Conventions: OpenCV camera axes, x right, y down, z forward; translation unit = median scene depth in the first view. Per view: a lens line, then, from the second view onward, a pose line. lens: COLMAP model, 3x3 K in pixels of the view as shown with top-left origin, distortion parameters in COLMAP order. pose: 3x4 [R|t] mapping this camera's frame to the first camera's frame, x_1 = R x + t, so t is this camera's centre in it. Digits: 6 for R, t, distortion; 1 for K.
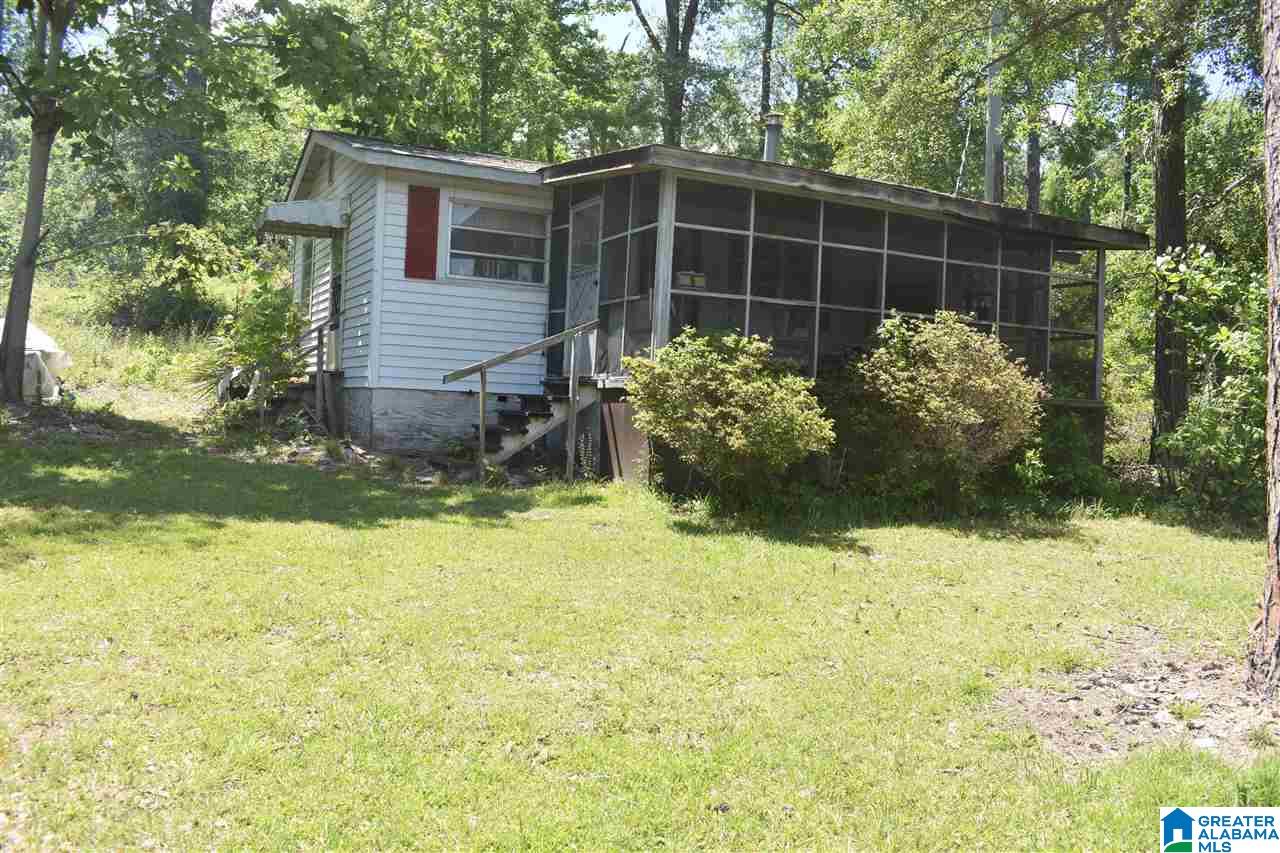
lens RADIAL K [[1072.1, 0, 640.2], [0, 1072.1, 410.7], [0, 0, 1]] dist [-0.002329, -0.000368]
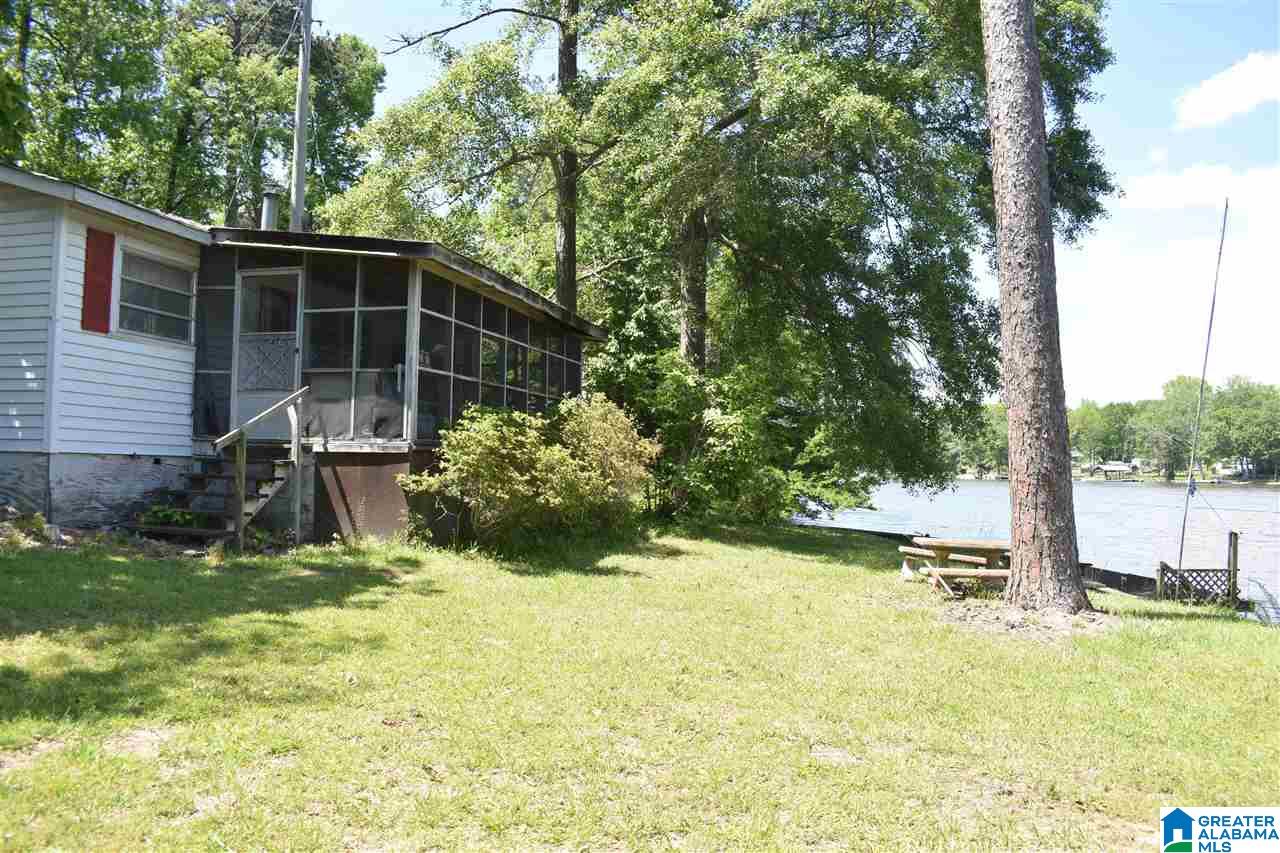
lens RADIAL K [[1008.1, 0, 645.5], [0, 1008.1, 419.8], [0, 0, 1]] dist [-0.093799, 0.017434]
pose [[0.645771, 0.009512, 0.763472, -0.535804], [0.006033, 0.999828, -0.017560, -0.030914], [-0.763508, 0.015946, 0.645602, 0.110991]]
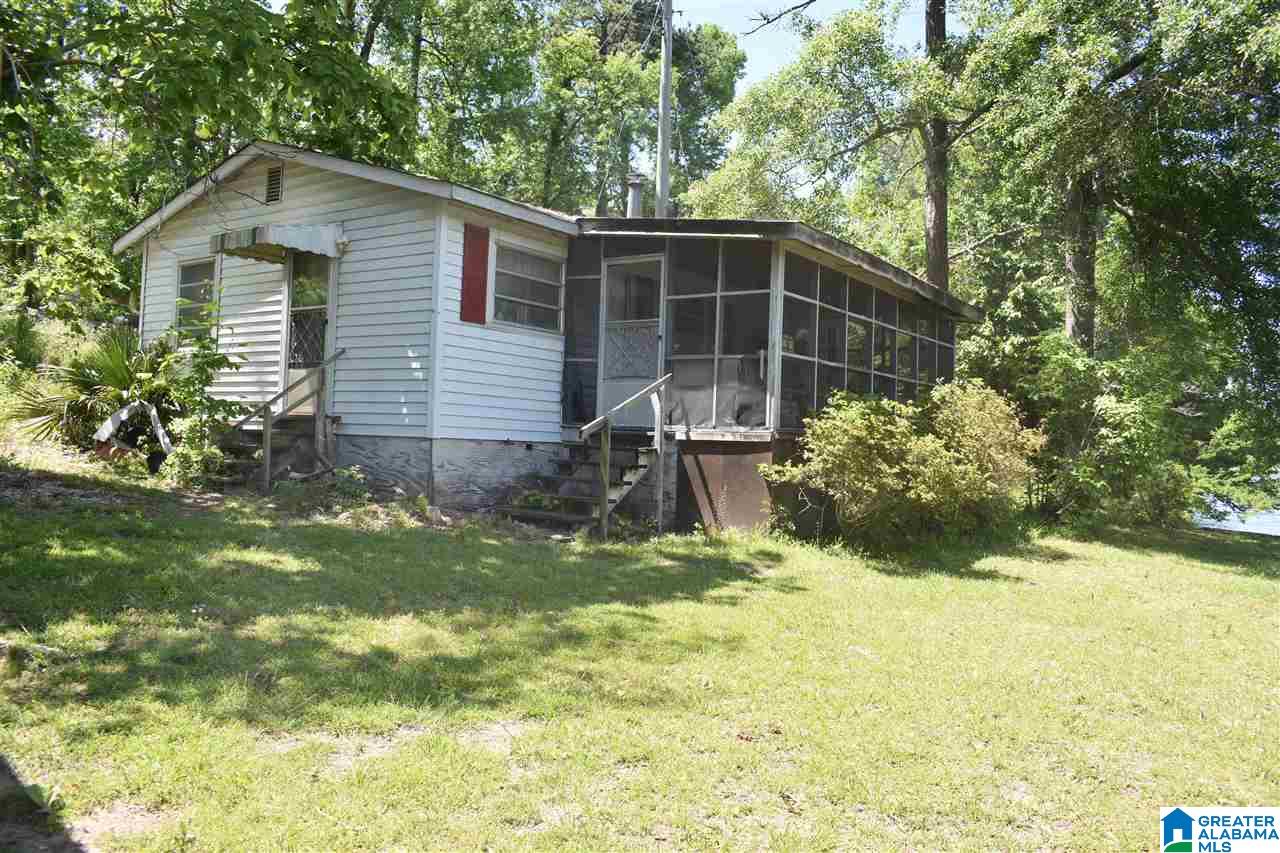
lens RADIAL K [[1008.1, 0, 645.5], [0, 1008.1, 419.8], [0, 0, 1]] dist [-0.093799, 0.017434]
pose [[0.871876, 0.004277, 0.489709, -0.506497], [-0.002189, 0.999986, -0.004836, -0.032959], [-0.489723, 0.003144, 0.871873, 0.149538]]
